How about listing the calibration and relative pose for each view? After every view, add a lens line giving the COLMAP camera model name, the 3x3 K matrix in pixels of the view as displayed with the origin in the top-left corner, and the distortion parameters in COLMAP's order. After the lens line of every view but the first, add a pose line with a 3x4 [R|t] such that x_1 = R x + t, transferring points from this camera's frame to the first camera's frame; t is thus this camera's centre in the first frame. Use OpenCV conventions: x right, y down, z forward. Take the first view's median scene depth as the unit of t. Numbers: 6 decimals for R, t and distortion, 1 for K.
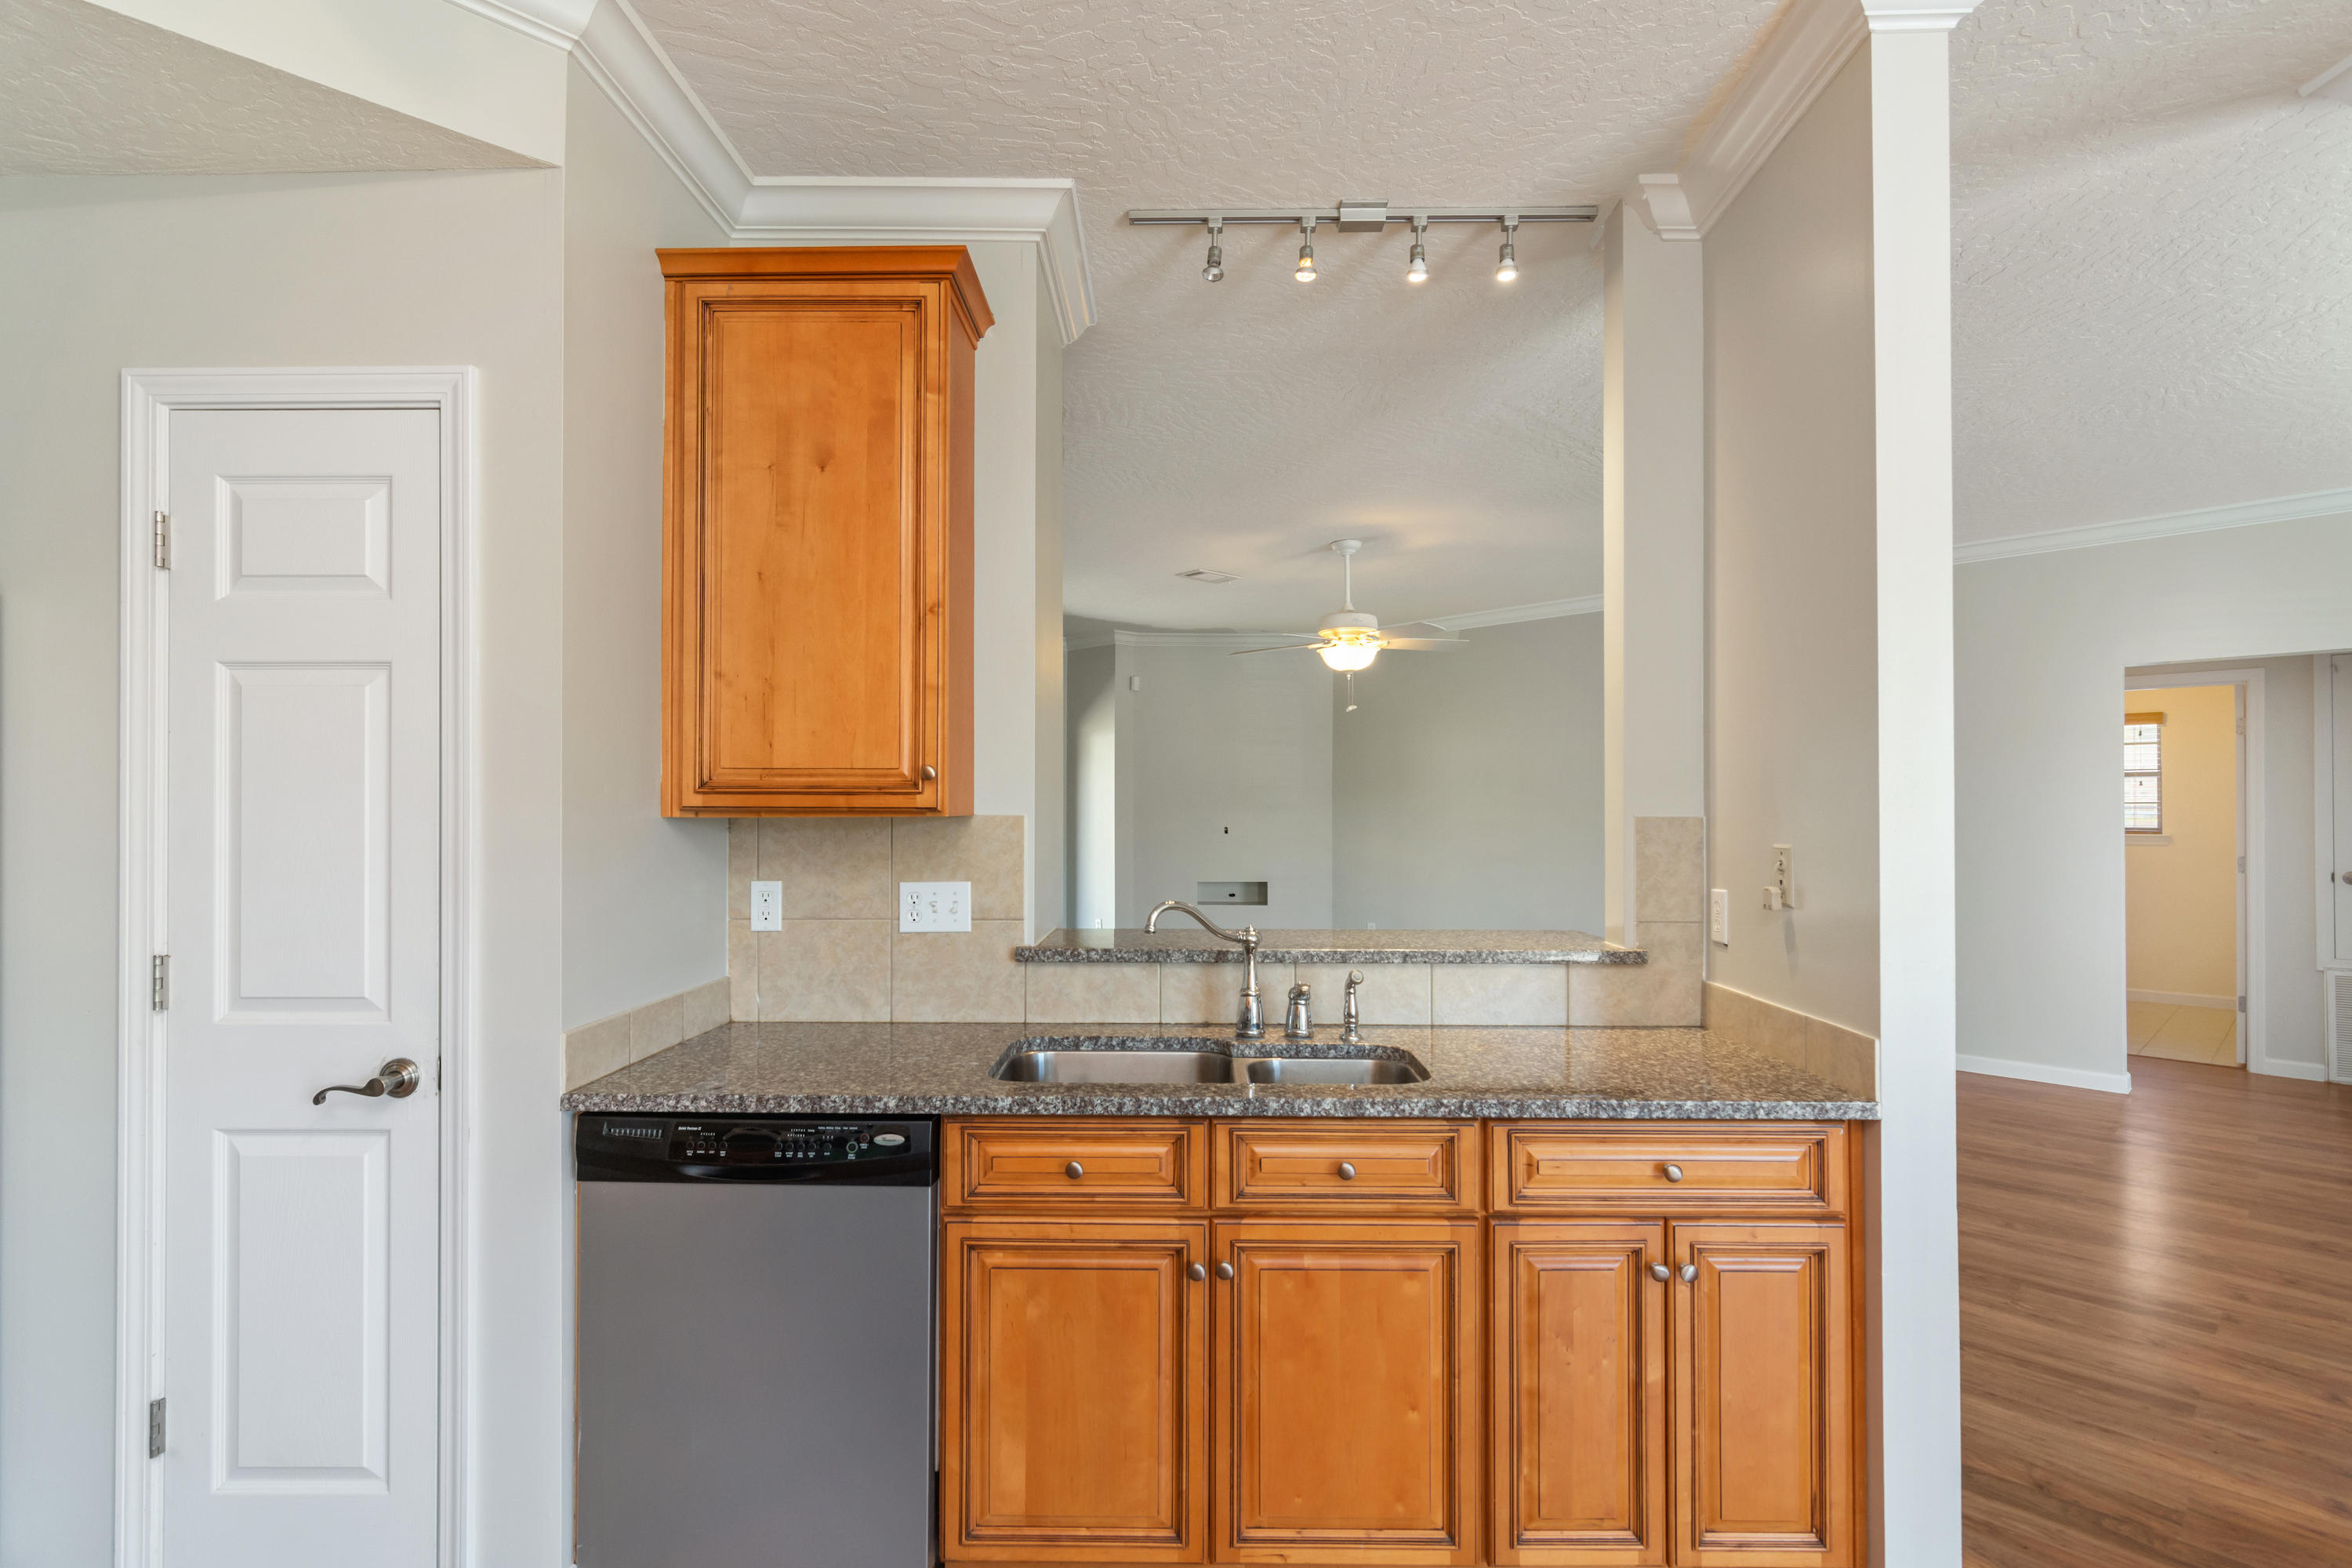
lens RADIAL K [[1133.3, 0, 1180.9], [0, 1133.3, 797.2], [0, 0, 1]] dist [-0.002663, 0.001250]
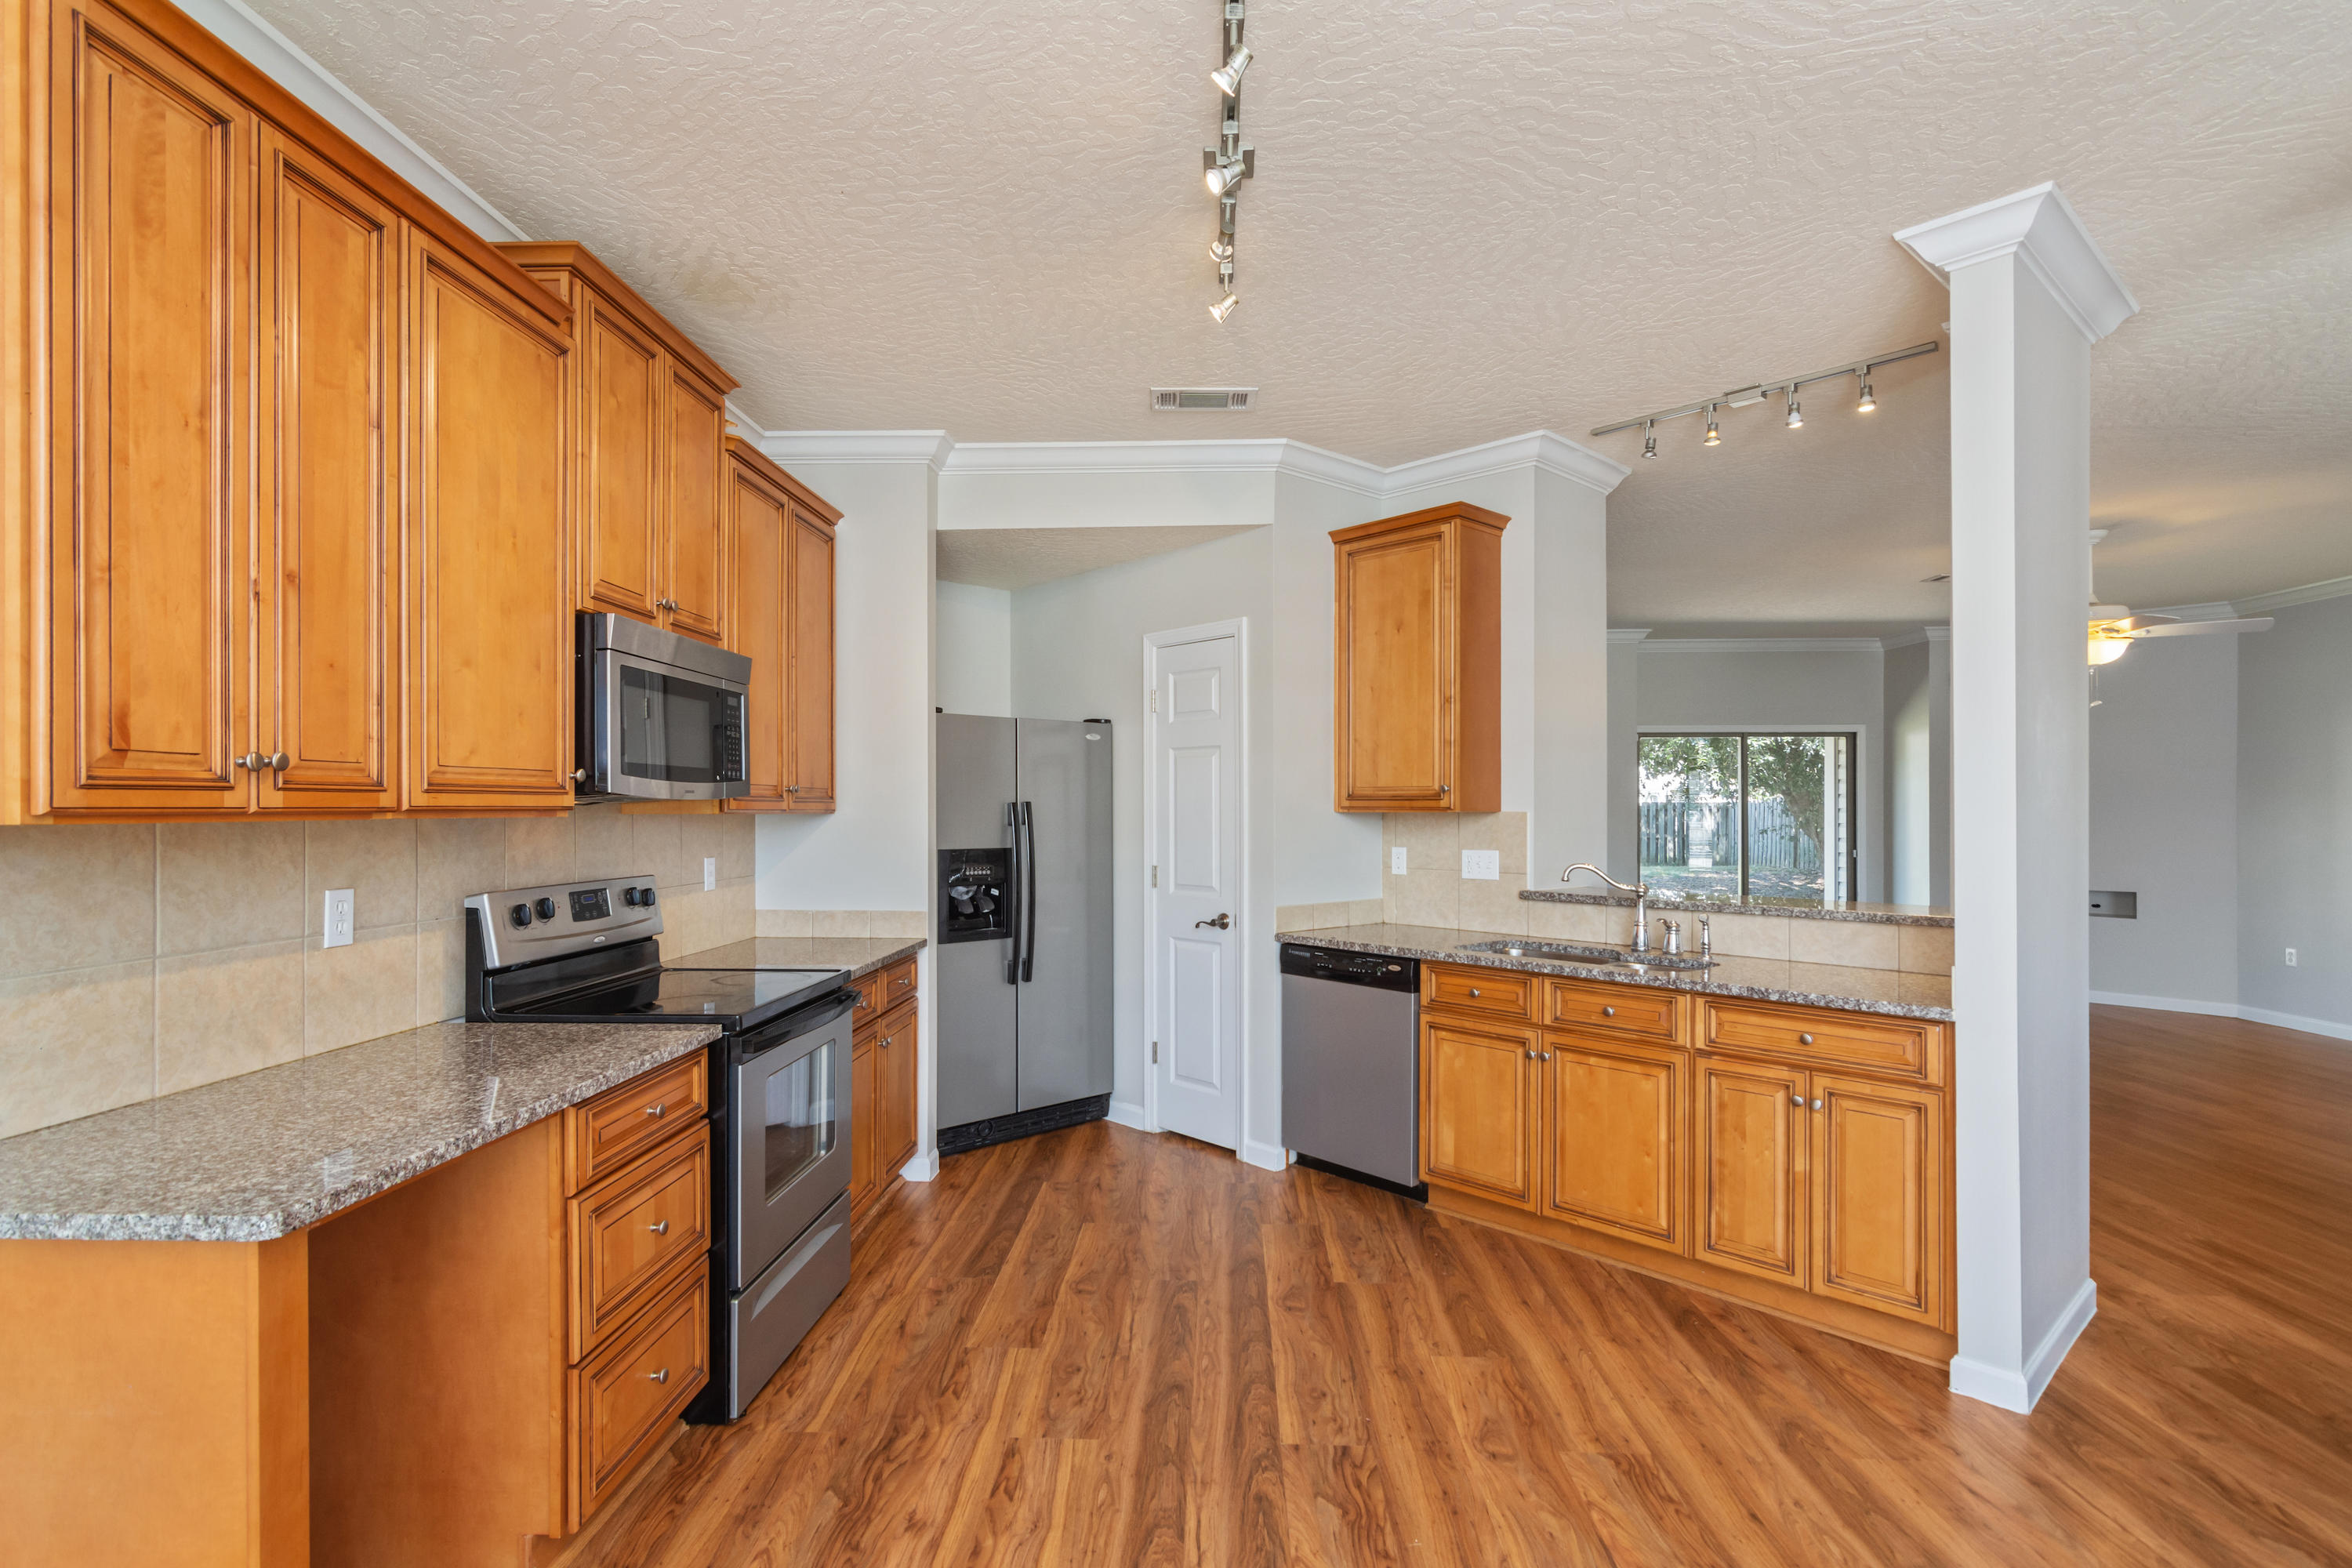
lens RADIAL K [[1133.3, 0, 1177.3], [0, 1133.3, 807.0], [0, 0, 1]] dist [-0.002663, 0.001250]
pose [[0.691774, -0.000441, -0.722114, 0.941197], [0.006655, 0.999961, 0.005765, -0.005704], [0.722084, -0.008794, 0.691750, -0.698278]]
